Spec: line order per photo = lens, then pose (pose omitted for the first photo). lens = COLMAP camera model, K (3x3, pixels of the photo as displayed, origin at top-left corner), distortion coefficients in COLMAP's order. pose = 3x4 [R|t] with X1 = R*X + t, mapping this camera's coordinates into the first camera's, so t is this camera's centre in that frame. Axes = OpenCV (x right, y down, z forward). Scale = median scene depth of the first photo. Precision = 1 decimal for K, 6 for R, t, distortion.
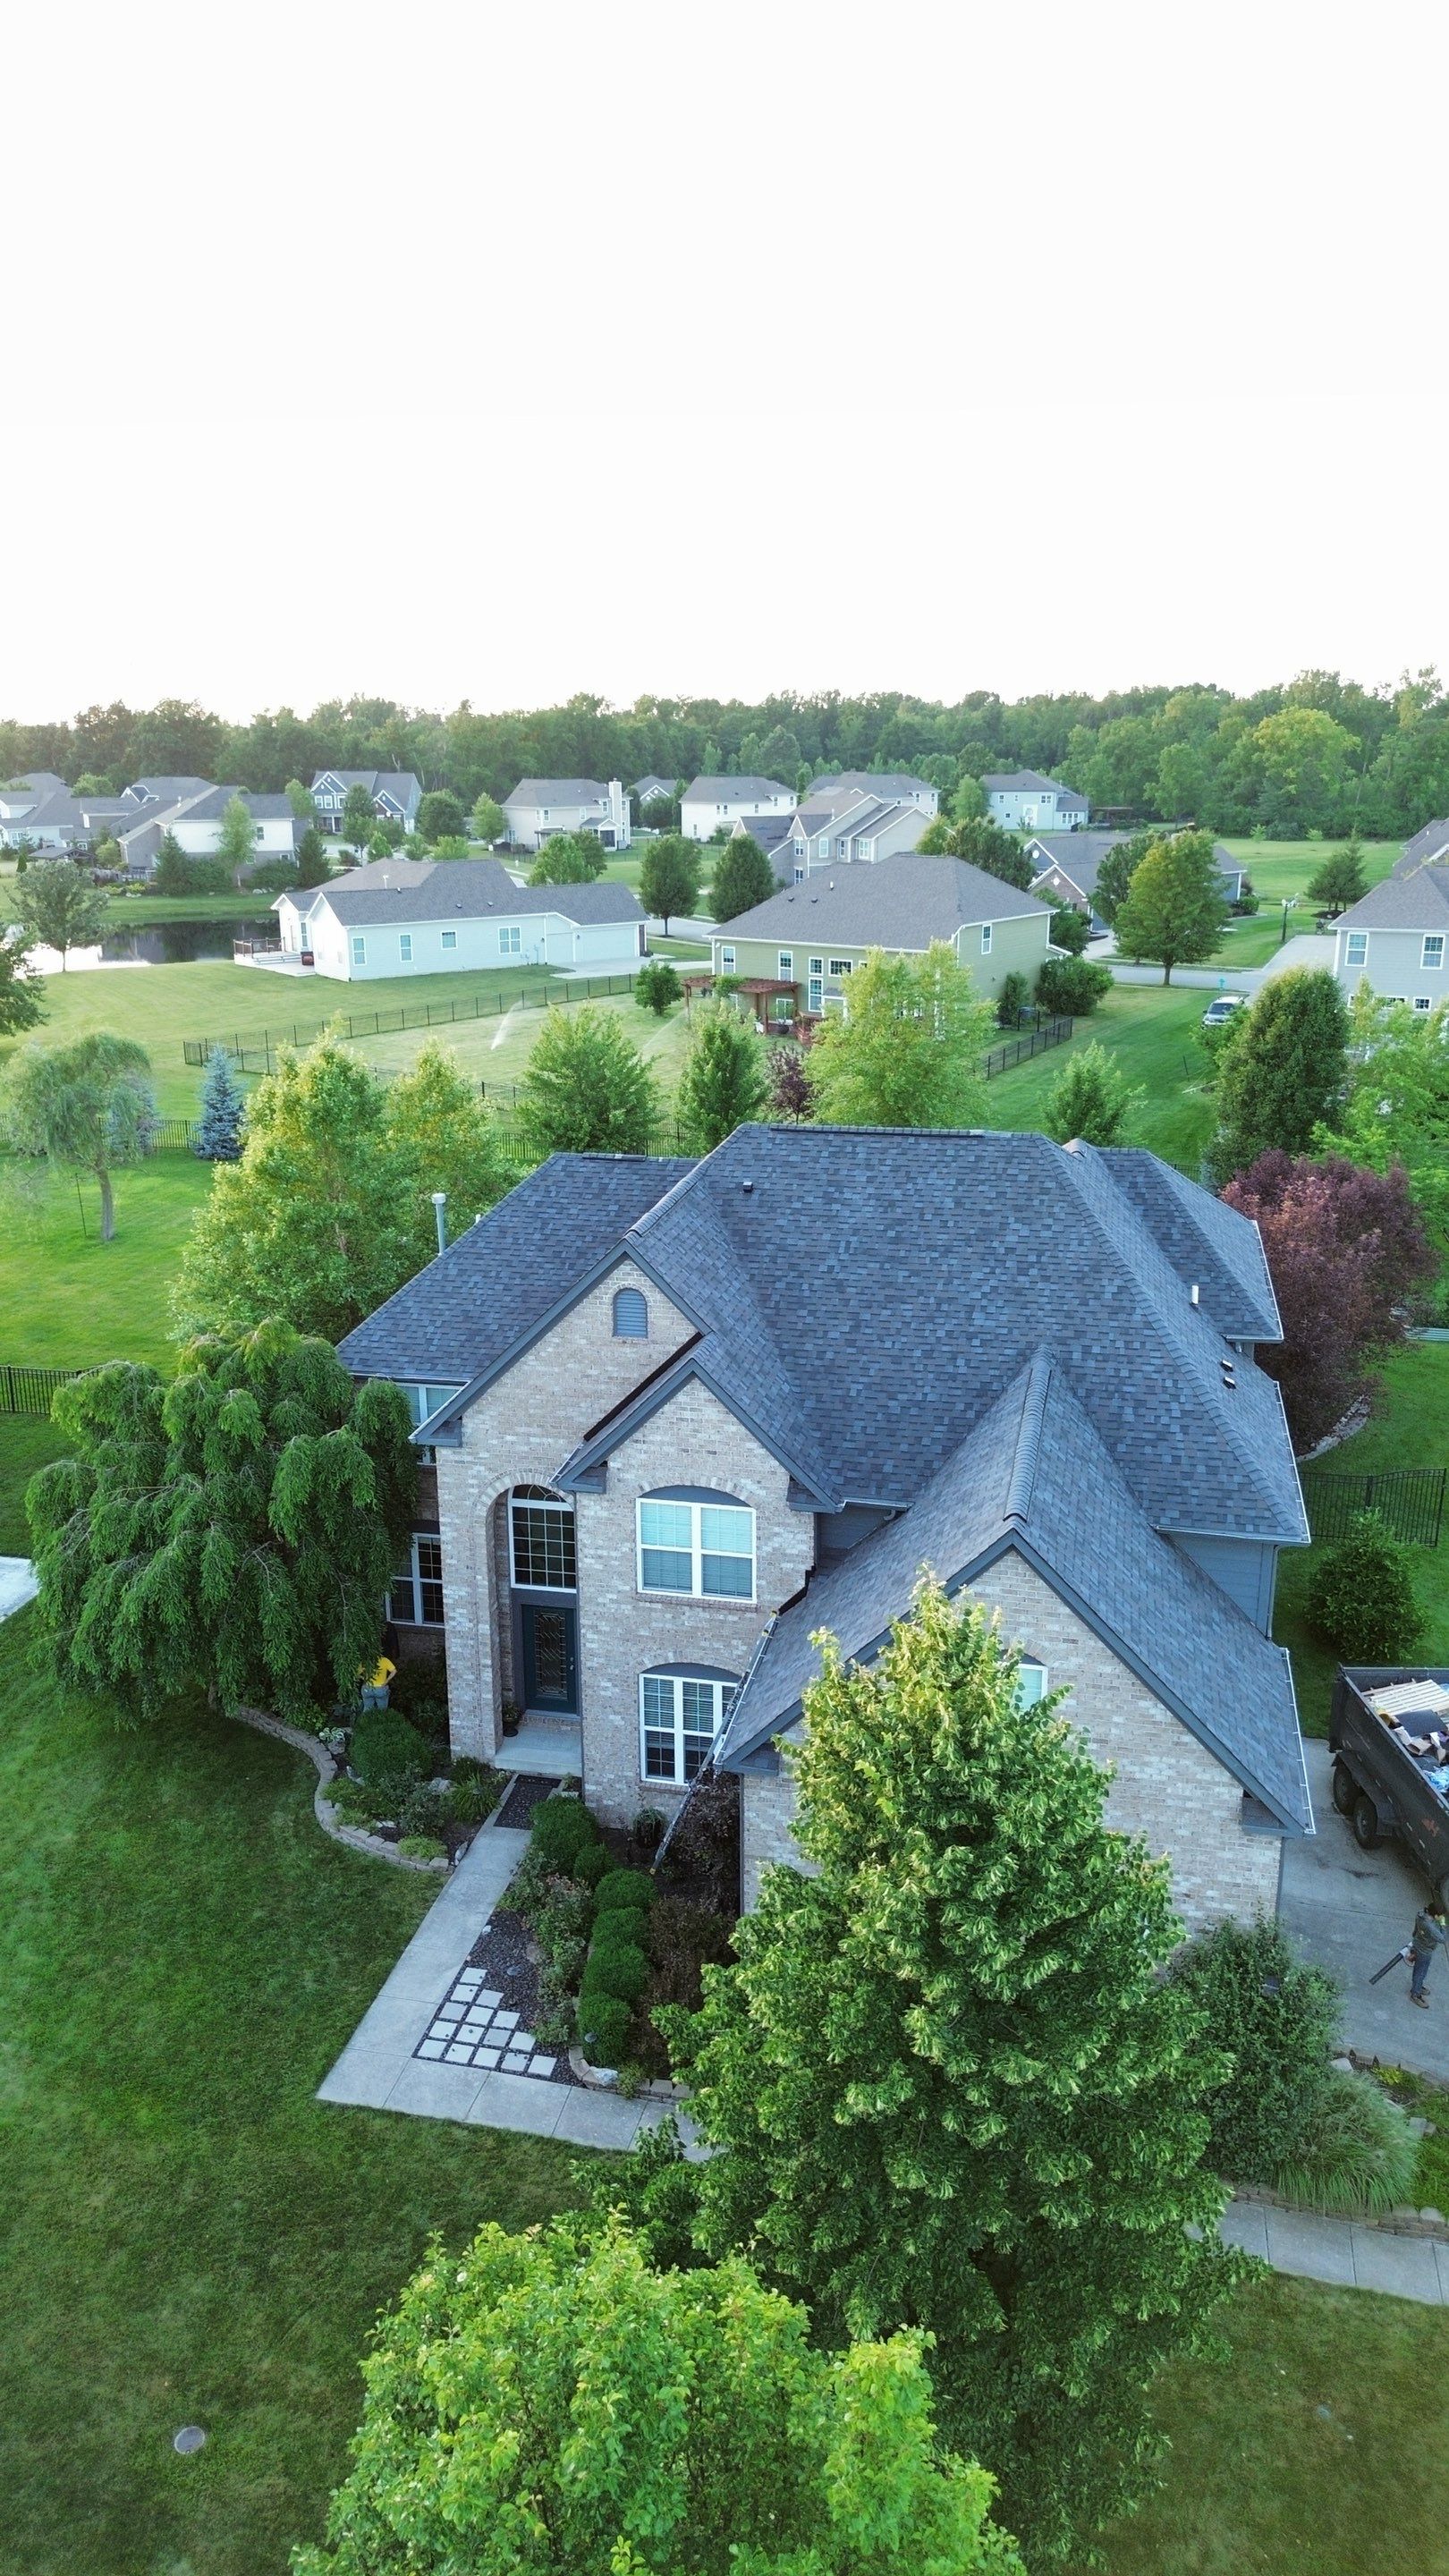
lens RADIAL K [[1859.7, 0, 724.5], [0, 1859.7, 1288.0], [0, 0, 1]] dist [-0.002081, -0.000846]
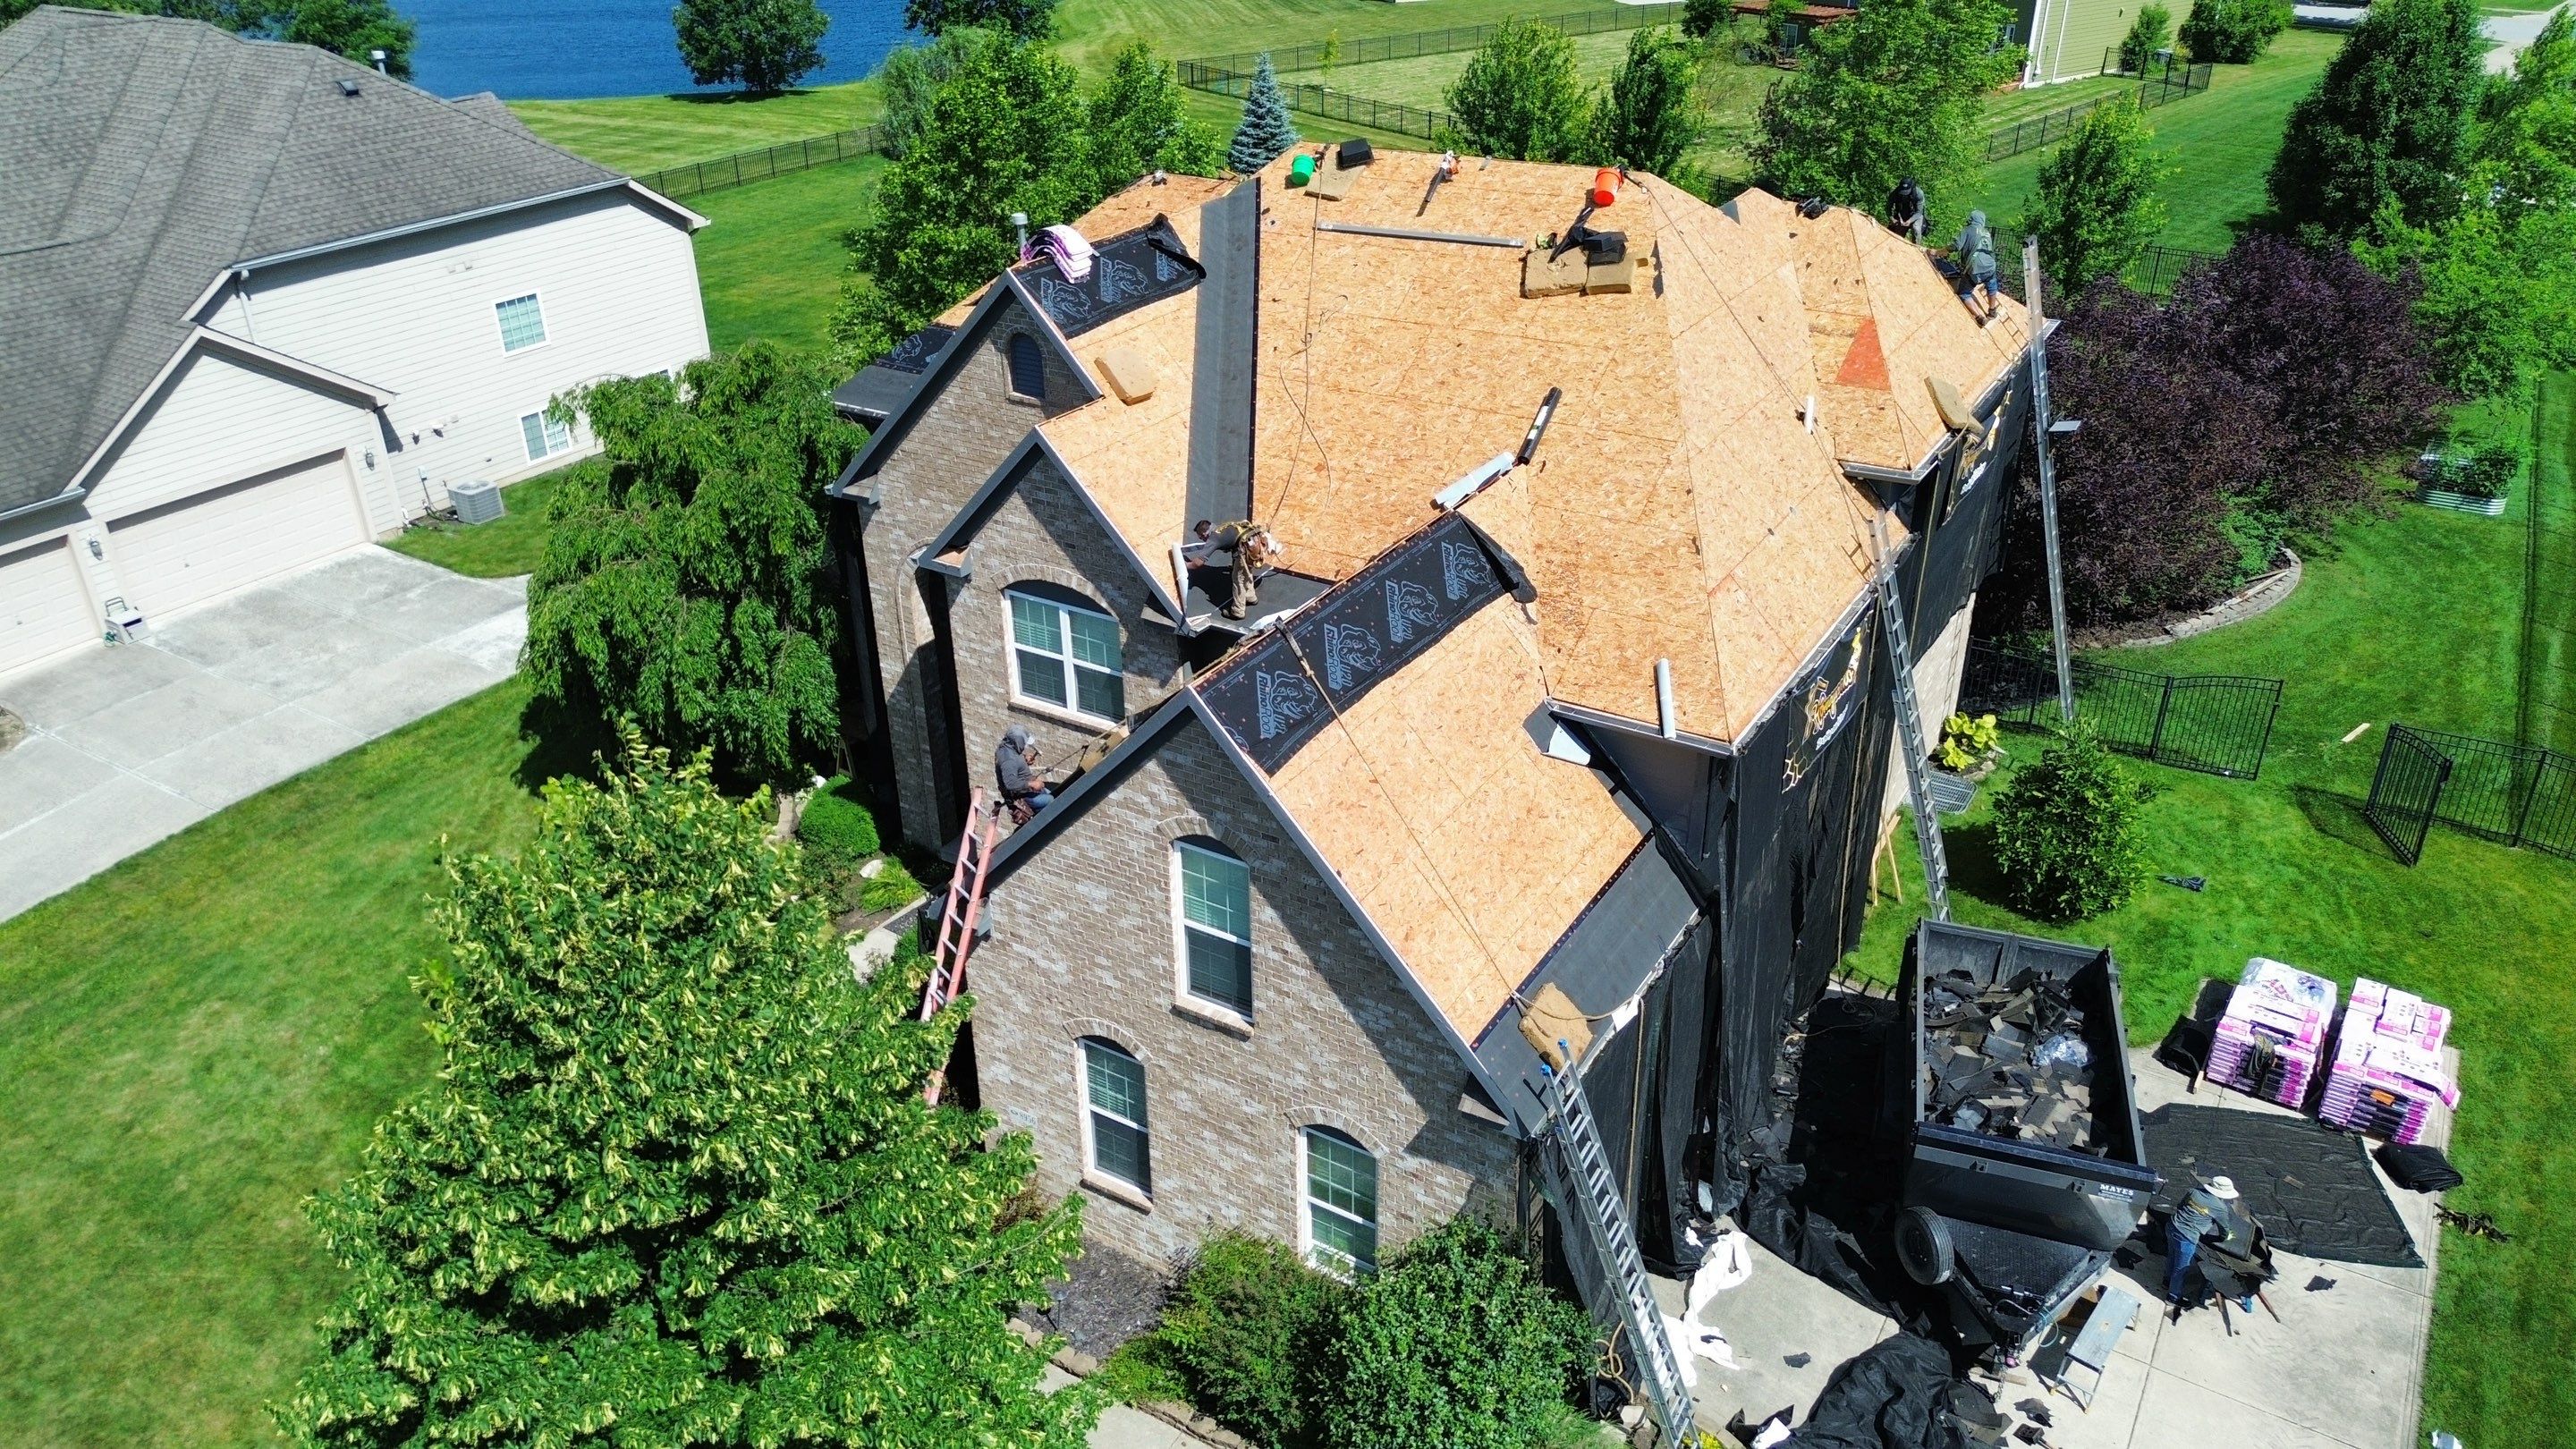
lens RADIAL K [[1852.2, 0, 1288.0], [0, 1852.2, 724.5], [0, 0, 1]] dist [0.010178, 0.003084]
pose [[0.948638, 0.141617, -0.282897, 0.319987], [-0.081261, 0.973287, 0.214729, -0.019245], [0.305749, -0.180711, 0.934805, 0.231831]]
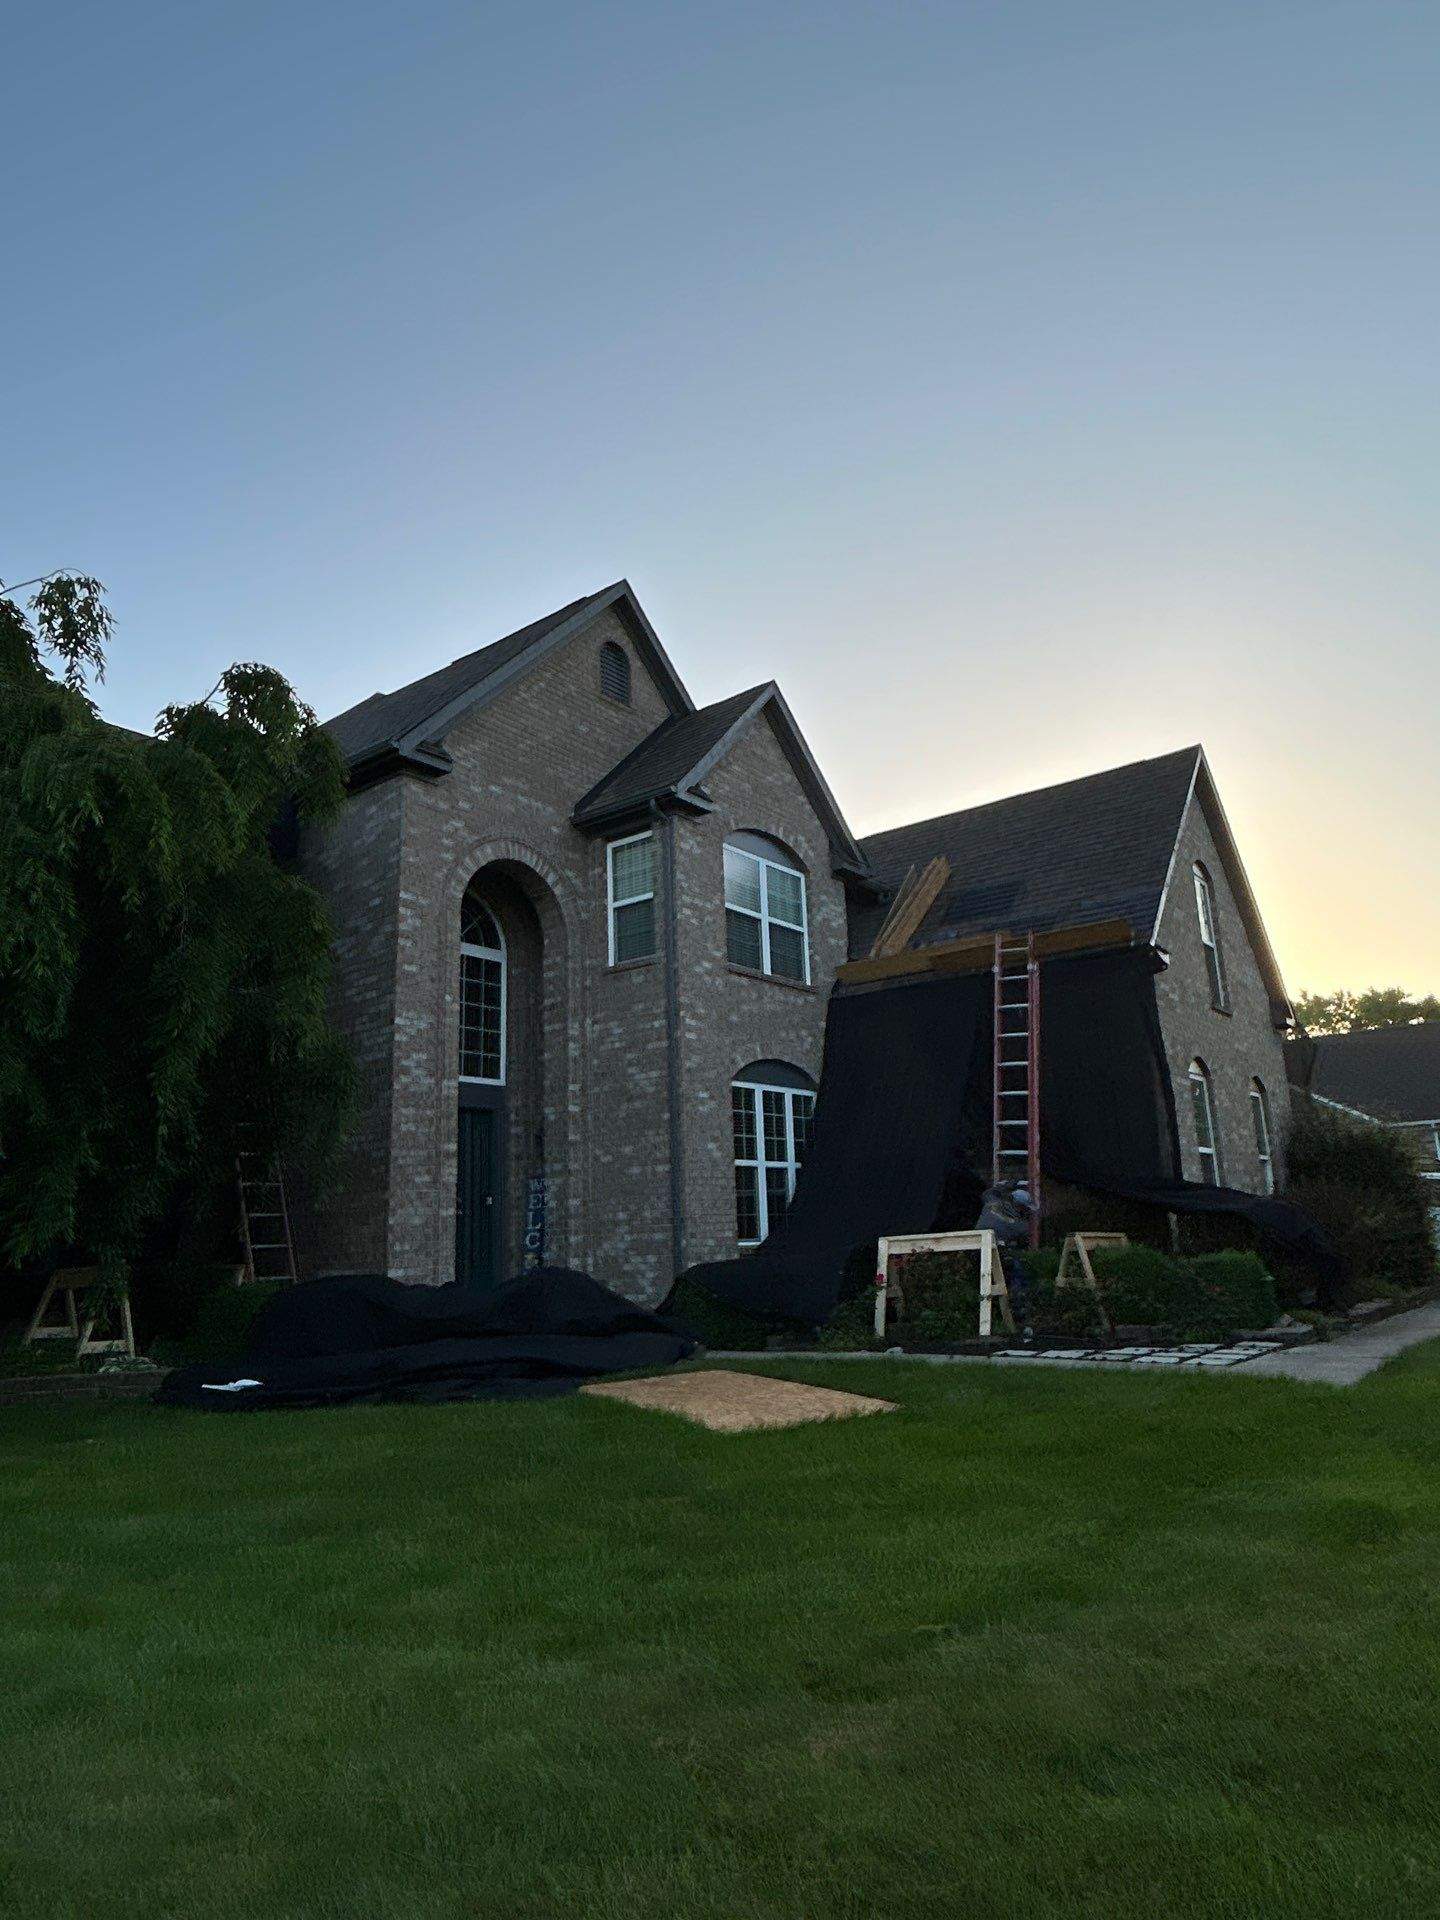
lens RADIAL K [[1162.0, 0, 724.0], [0, 1162.0, 972.2], [0, 0, 1]] dist [-0.014444, -0.000034]
pose [[0.431916, 0.187245, 0.882263, -0.473256], [0.286297, 0.899156, -0.330988, 0.327369], [-0.855268, 0.395548, 0.334752, 0.841385]]
